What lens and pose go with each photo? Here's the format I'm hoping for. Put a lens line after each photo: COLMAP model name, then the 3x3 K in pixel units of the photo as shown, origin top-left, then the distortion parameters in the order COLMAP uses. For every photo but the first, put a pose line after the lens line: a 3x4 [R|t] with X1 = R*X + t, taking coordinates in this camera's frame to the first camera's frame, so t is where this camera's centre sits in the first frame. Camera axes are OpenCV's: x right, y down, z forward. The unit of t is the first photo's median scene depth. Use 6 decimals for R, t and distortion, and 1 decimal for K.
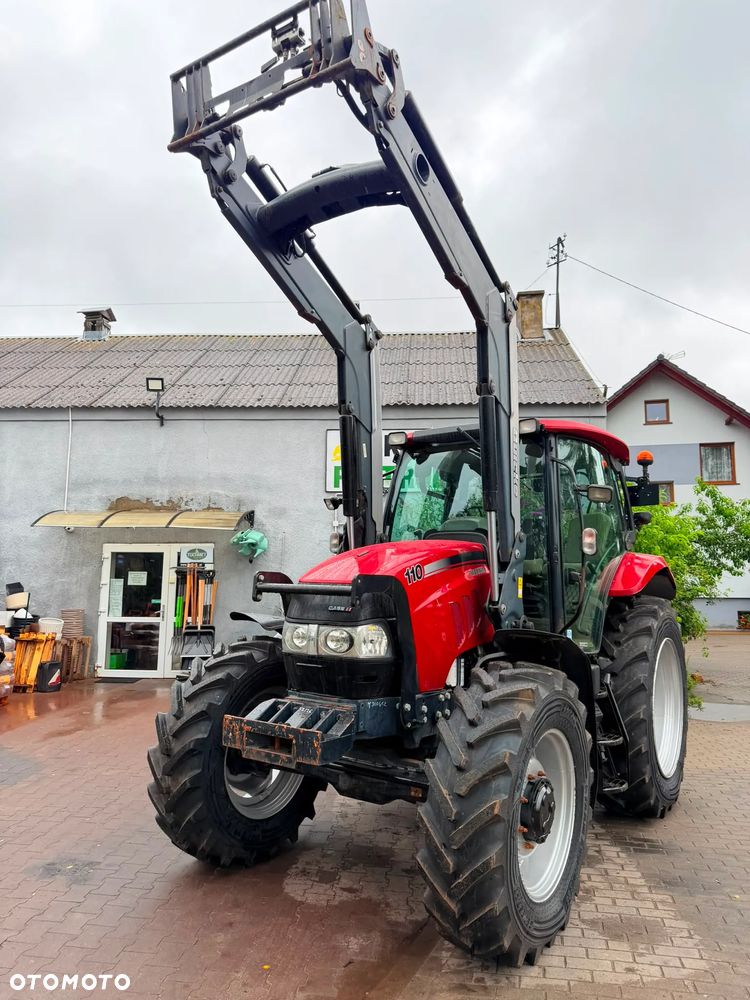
lens RADIAL K [[707.4, 0, 370.8], [0, 707.4, 495.7], [0, 0, 1]] dist [0.049422, -0.056823]
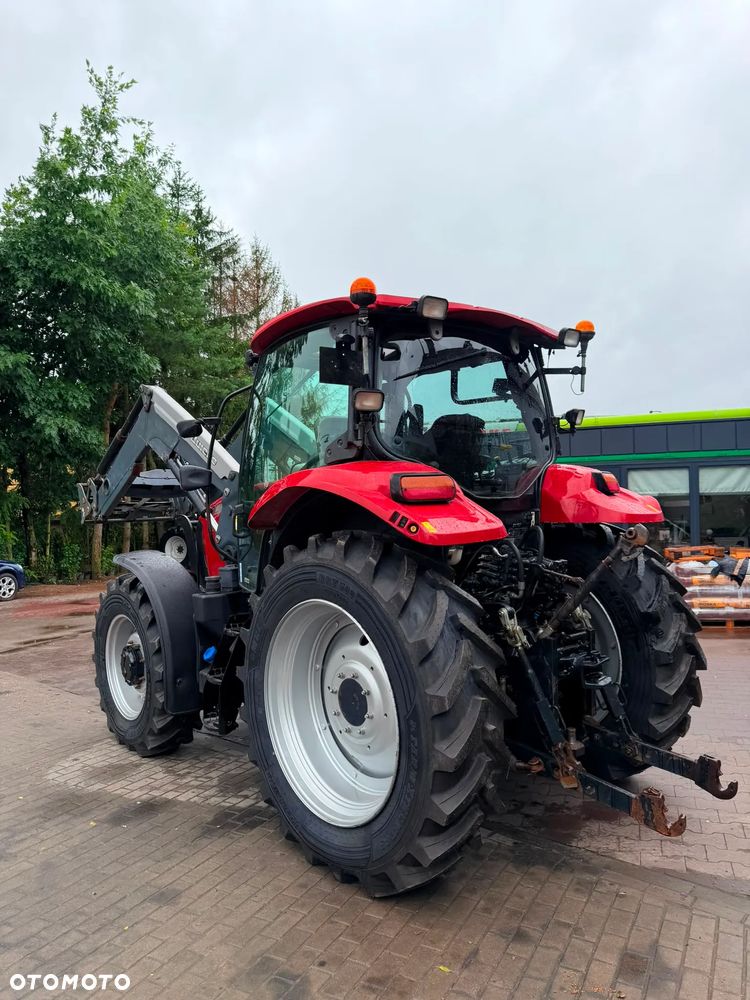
lens RADIAL K [[707.4, 0, 365.0], [0, 707.4, 500.6], [0, 0, 1]] dist [0.049422, -0.056823]
pose [[-0.268869, -0.020189, -0.962965, 1.266301], [0.135098, 0.989106, -0.058458, 0.197353], [0.953655, -0.145812, -0.263212, 1.545095]]
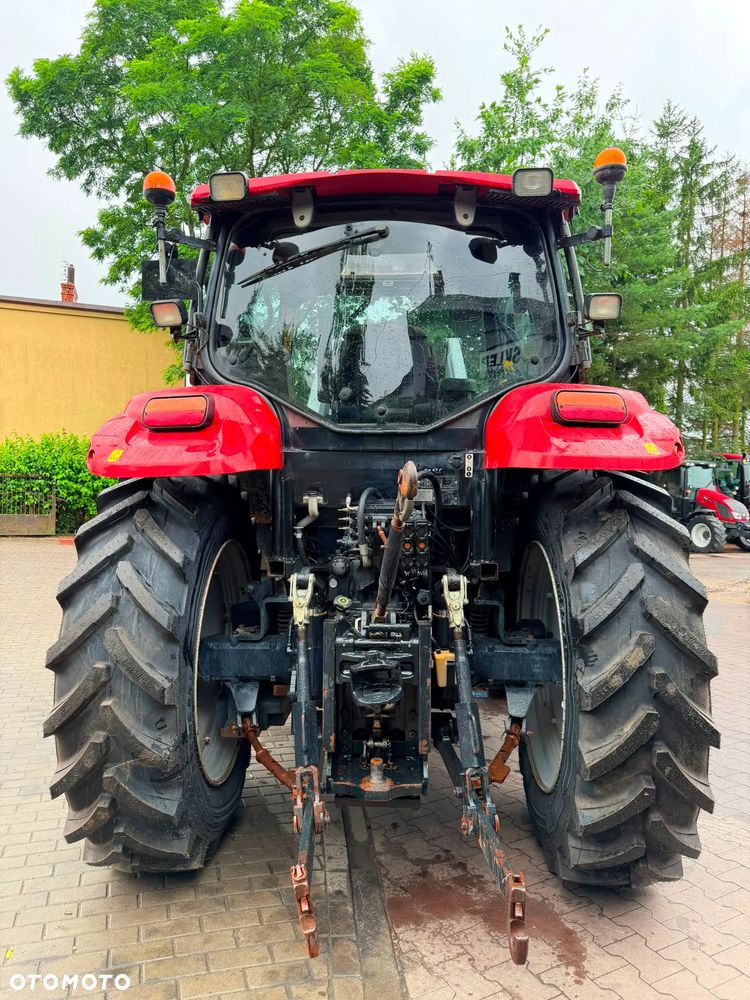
lens RADIAL K [[707.4, 0, 367.7], [0, 707.4, 491.8], [0, 0, 1]] dist [0.049422, -0.056823]
pose [[-0.854466, -0.021643, -0.519056, 0.702175], [0.036130, 0.994237, -0.100934, 0.289346], [0.518250, -0.104998, -0.848760, 2.018326]]
